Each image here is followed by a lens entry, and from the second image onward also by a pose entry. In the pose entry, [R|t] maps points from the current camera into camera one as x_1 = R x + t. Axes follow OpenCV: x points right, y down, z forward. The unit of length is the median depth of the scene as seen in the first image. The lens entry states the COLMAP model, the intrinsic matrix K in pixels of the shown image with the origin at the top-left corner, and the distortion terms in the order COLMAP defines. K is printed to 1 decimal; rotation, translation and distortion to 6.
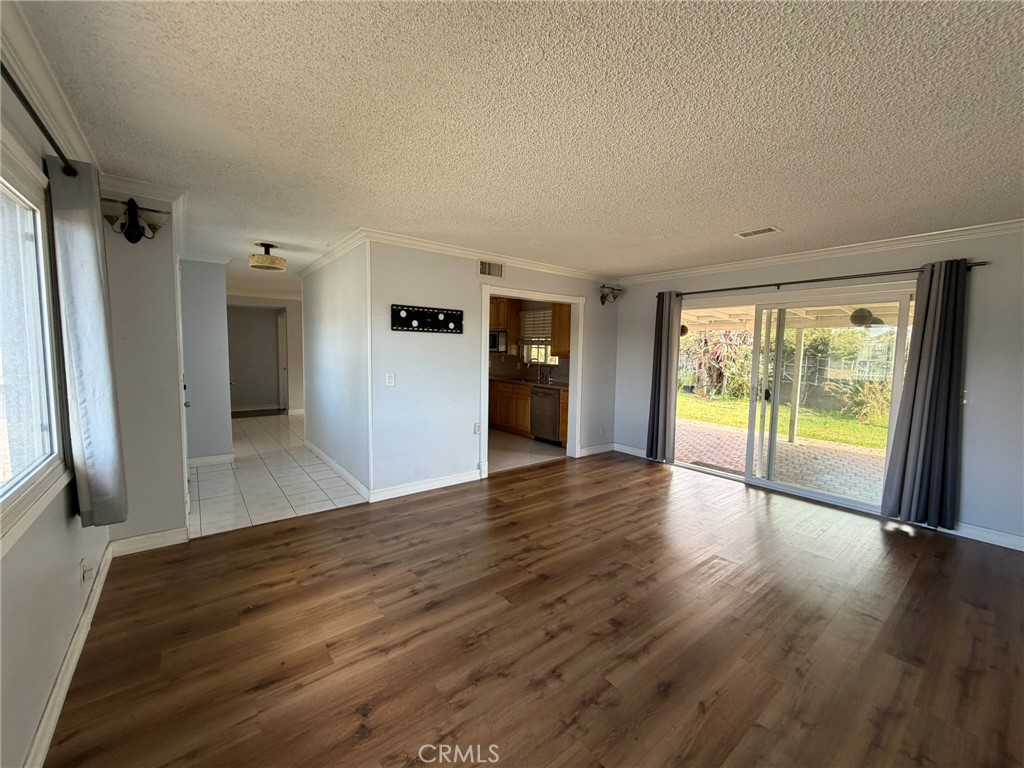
lens RADIAL K [[410.9, 0, 511.1], [0, 410.9, 385.8], [0, 0, 1]] dist [-0.002372, -0.000343]
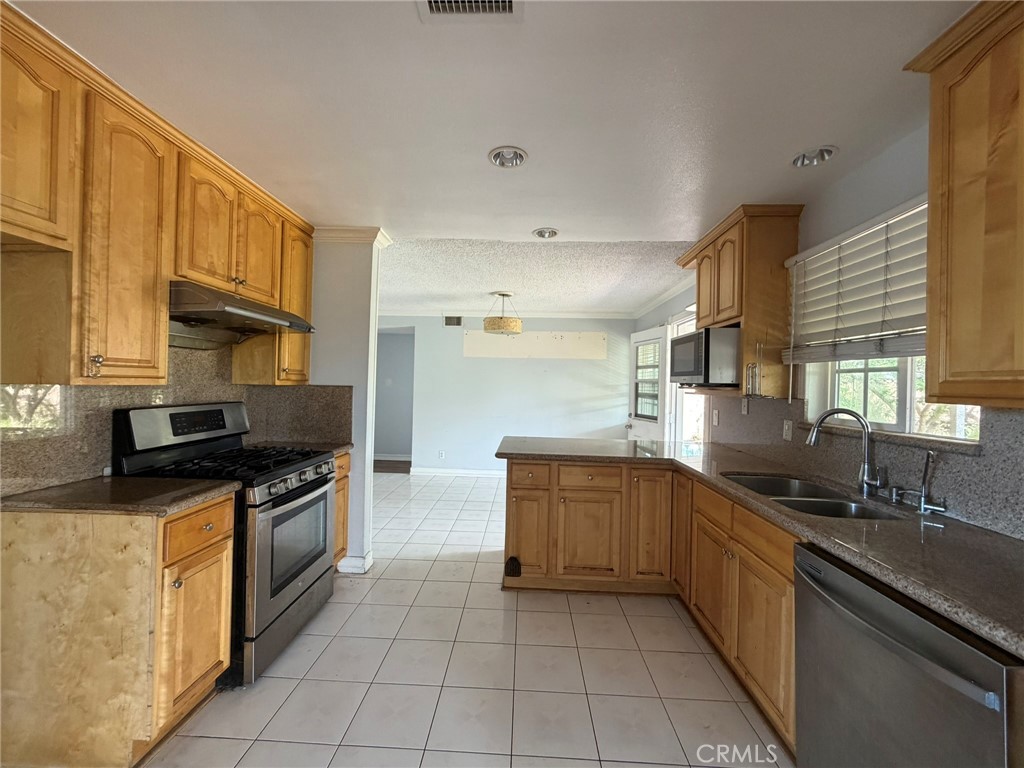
lens RADIAL K [[410.9, 0, 508.9], [0, 410.9, 382.7], [0, 0, 1]] dist [-0.002372, -0.000343]
pose [[0.754911, -0.006036, -0.655799, 0.066545], [-0.059890, 0.995145, -0.078101, -0.049069], [0.653087, 0.098236, 0.750884, 0.645319]]
